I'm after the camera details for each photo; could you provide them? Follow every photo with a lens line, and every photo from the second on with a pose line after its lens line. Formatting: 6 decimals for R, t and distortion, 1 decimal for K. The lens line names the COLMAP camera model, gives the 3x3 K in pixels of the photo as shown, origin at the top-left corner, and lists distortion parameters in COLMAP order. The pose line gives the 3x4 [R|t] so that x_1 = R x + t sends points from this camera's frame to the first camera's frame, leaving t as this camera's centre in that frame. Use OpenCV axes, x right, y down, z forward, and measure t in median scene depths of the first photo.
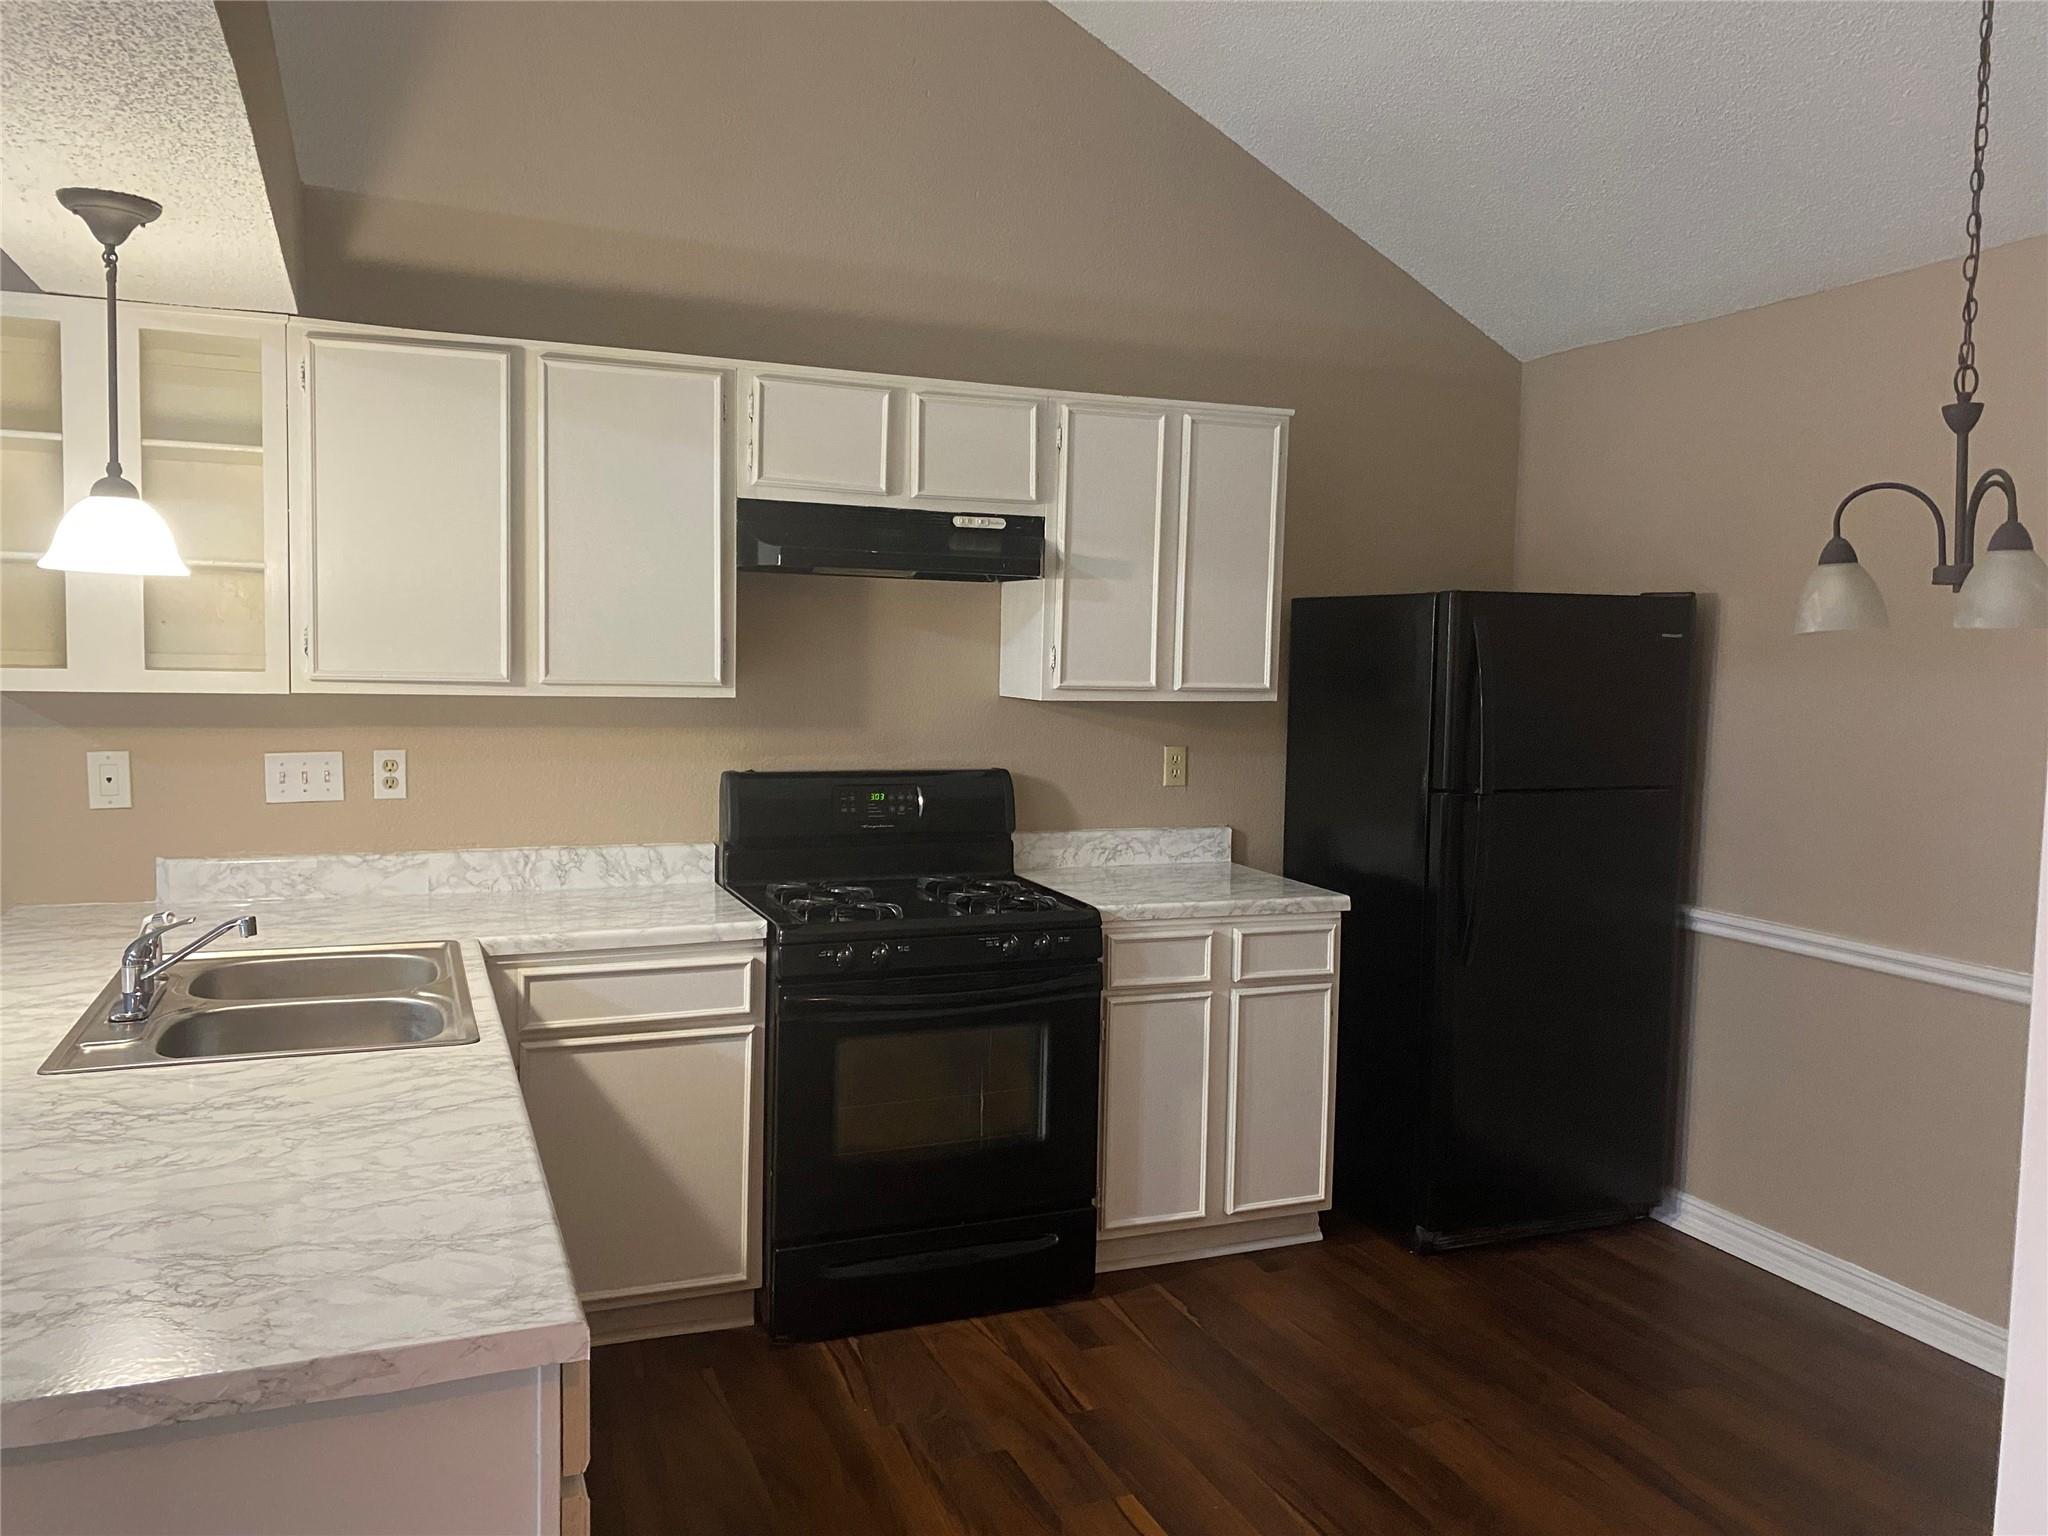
lens RADIAL K [[1545.8, 0, 1036.6], [0, 1545.8, 742.2], [0, 0, 1]] dist [0.092138, -0.110766]
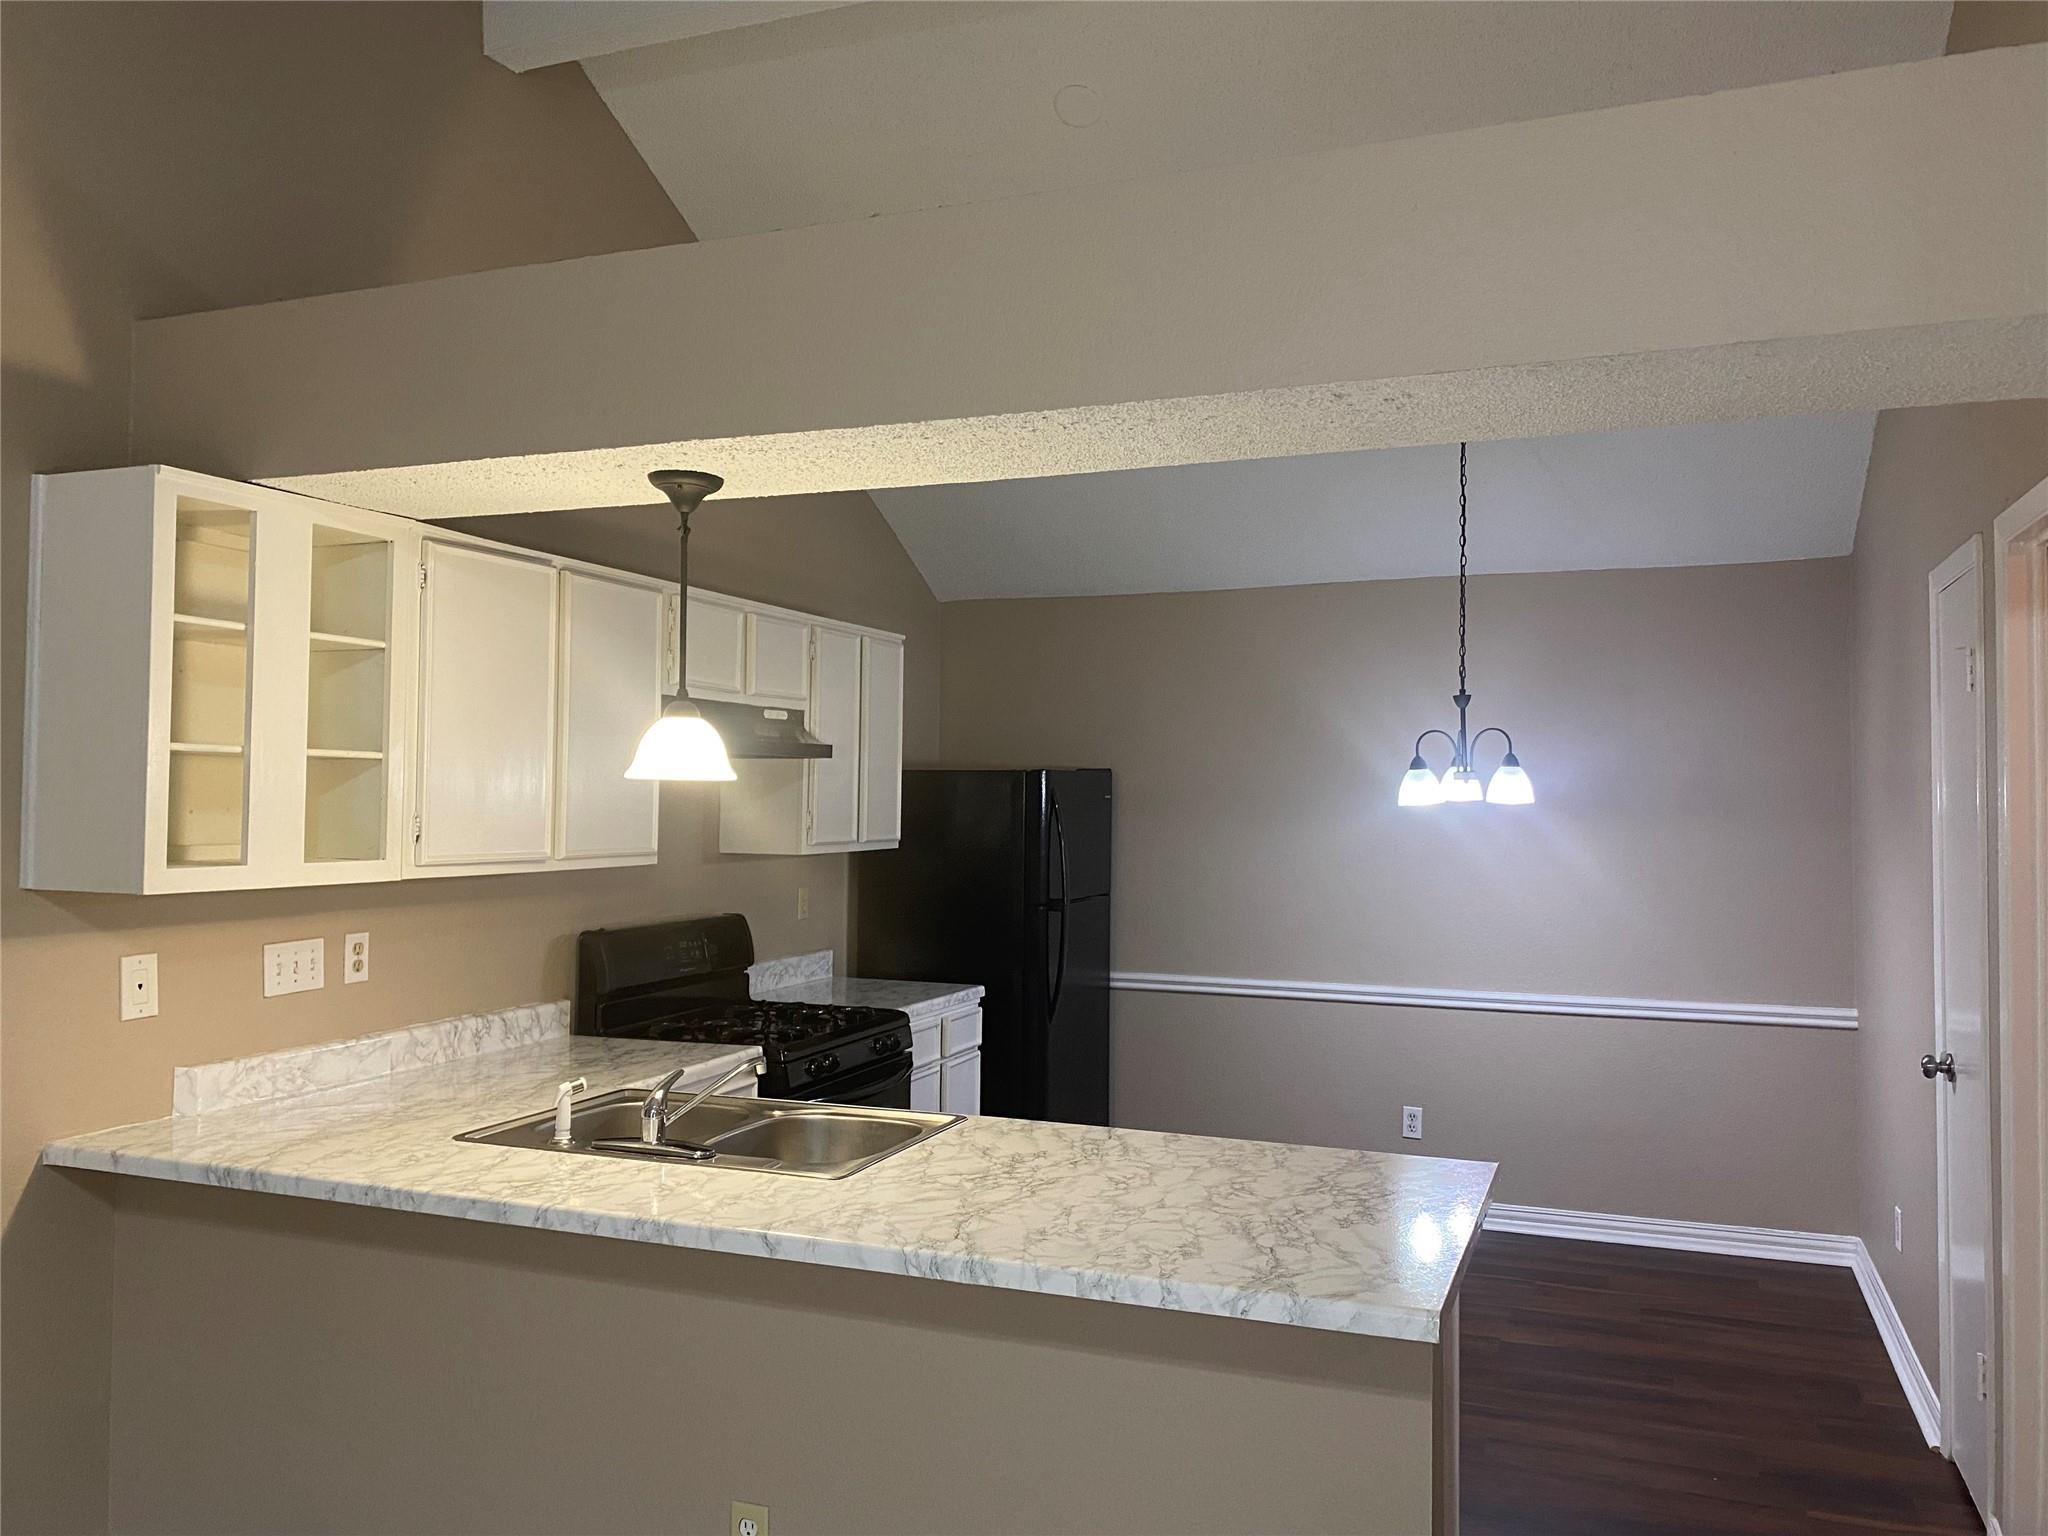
lens RADIAL K [[1545.8, 0, 1036.6], [0, 1545.8, 742.2], [0, 0, 1]] dist [0.092138, -0.110766]
pose [[0.687037, 0.009990, 0.726554, -0.842172], [0.054620, 0.996366, -0.065349, -0.027278], [-0.724567, 0.084582, 0.683995, -0.010562]]
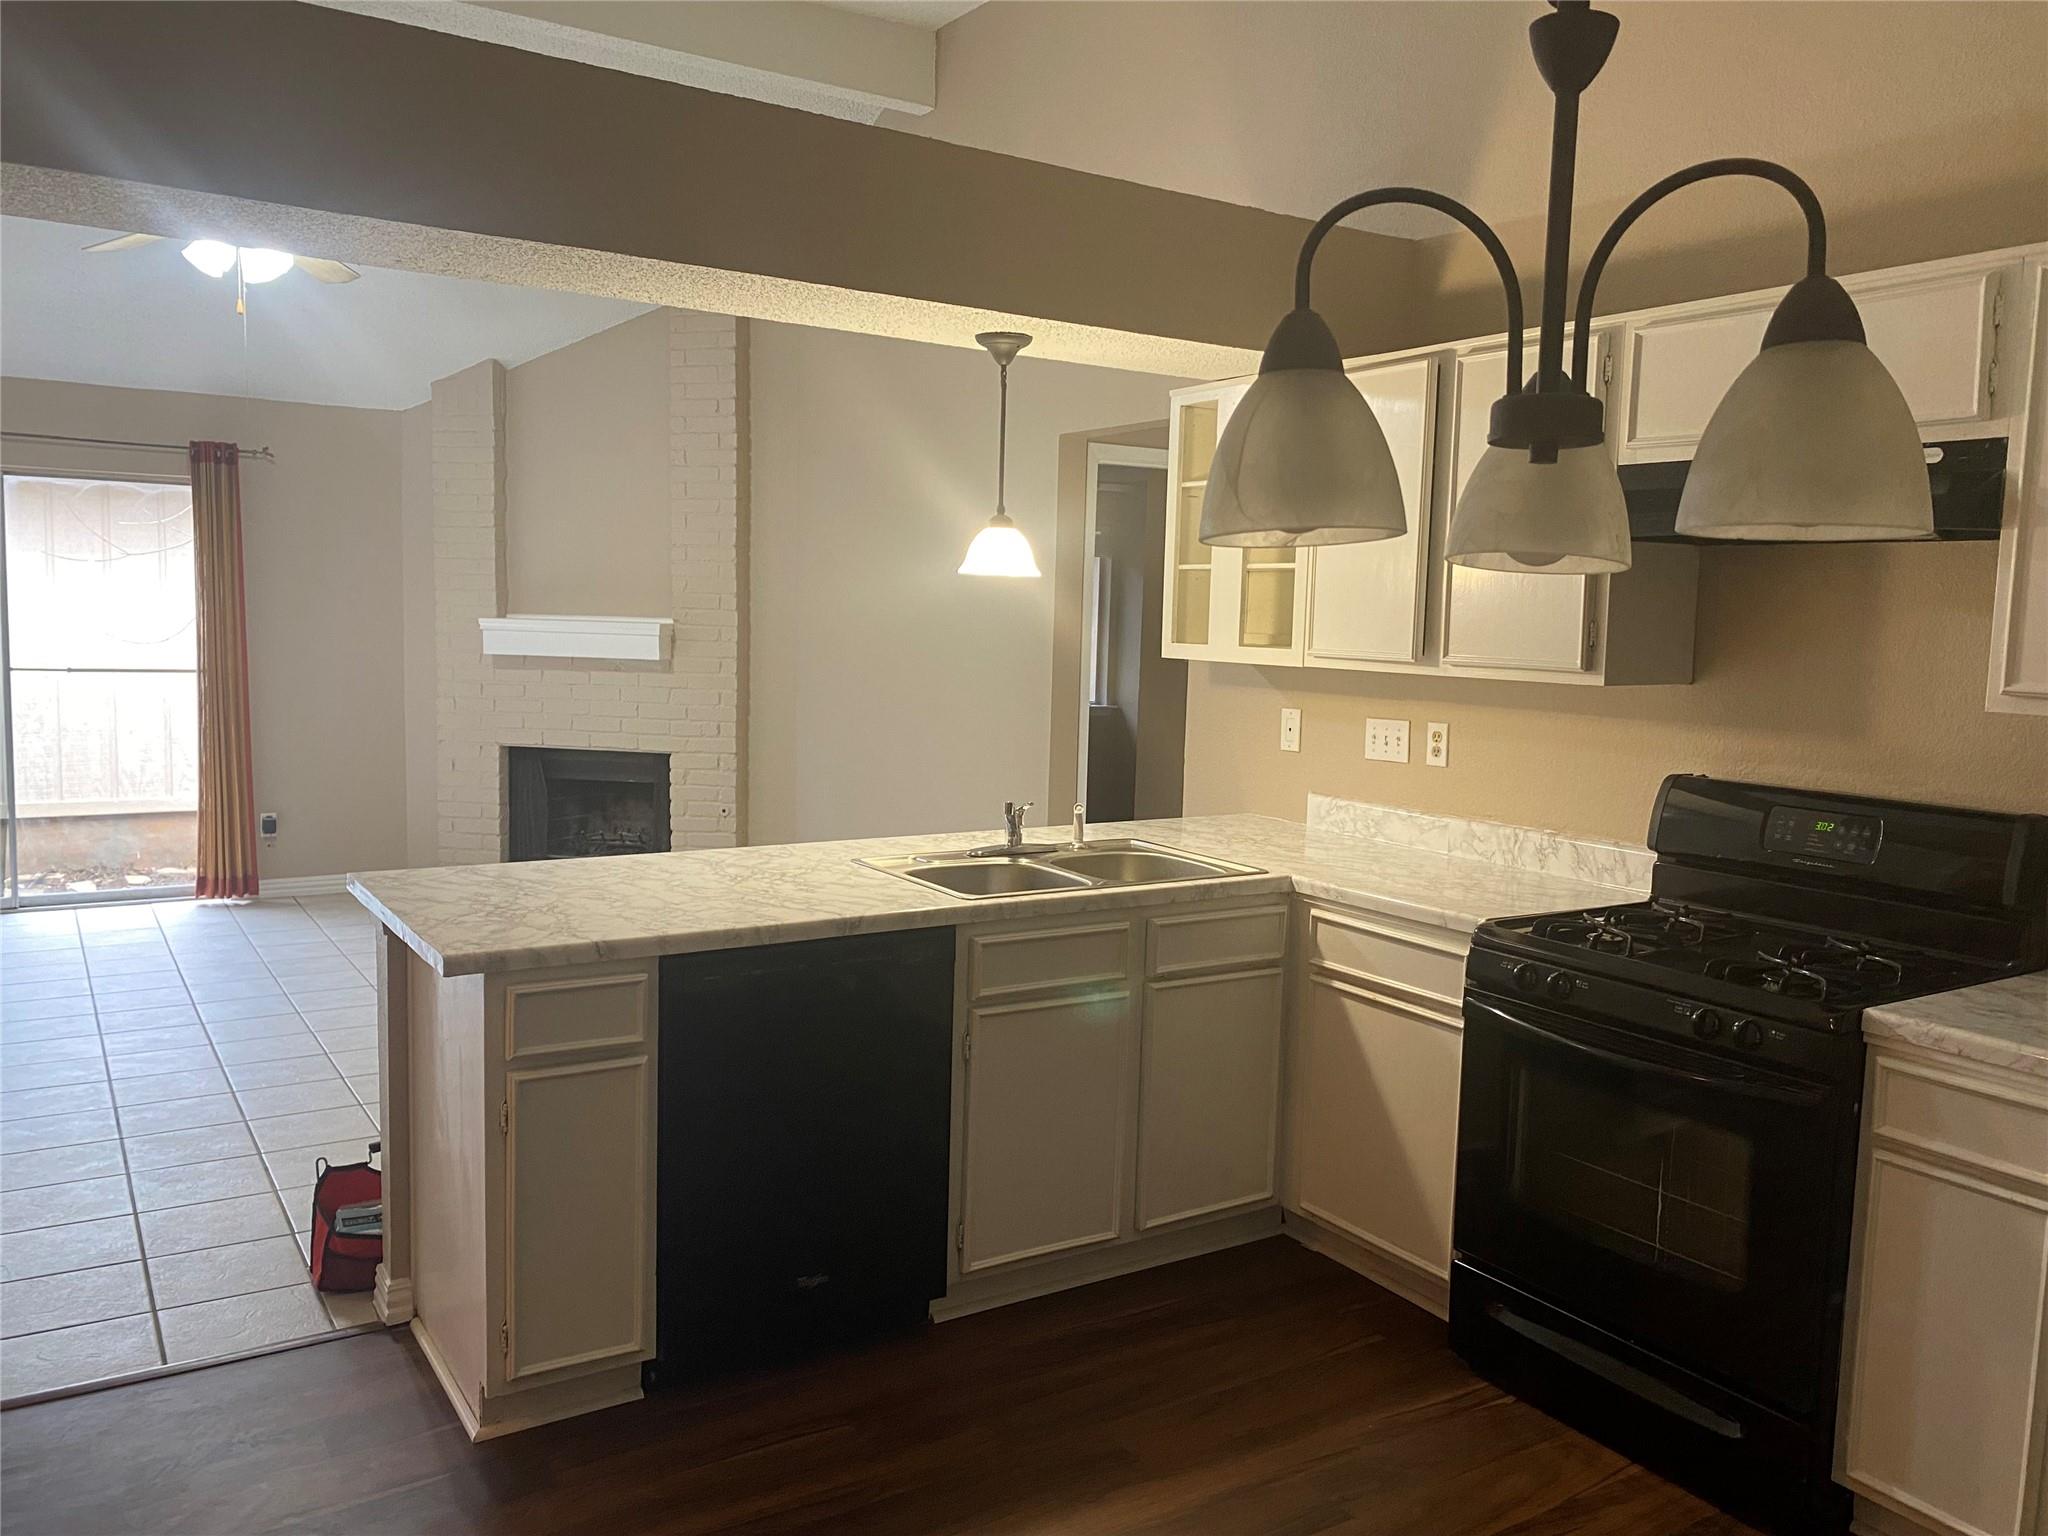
lens RADIAL K [[1502.5, 0, 1024.0], [0, 1502.5, 768.0], [0, 0, 1]] dist [-0.010651, -0.001405]
pose [[0.172697, 0.084225, -0.981367, 0.606485], [-0.080936, 0.994181, 0.071082, -0.015794], [0.981644, 0.067152, 0.178509, 0.510647]]
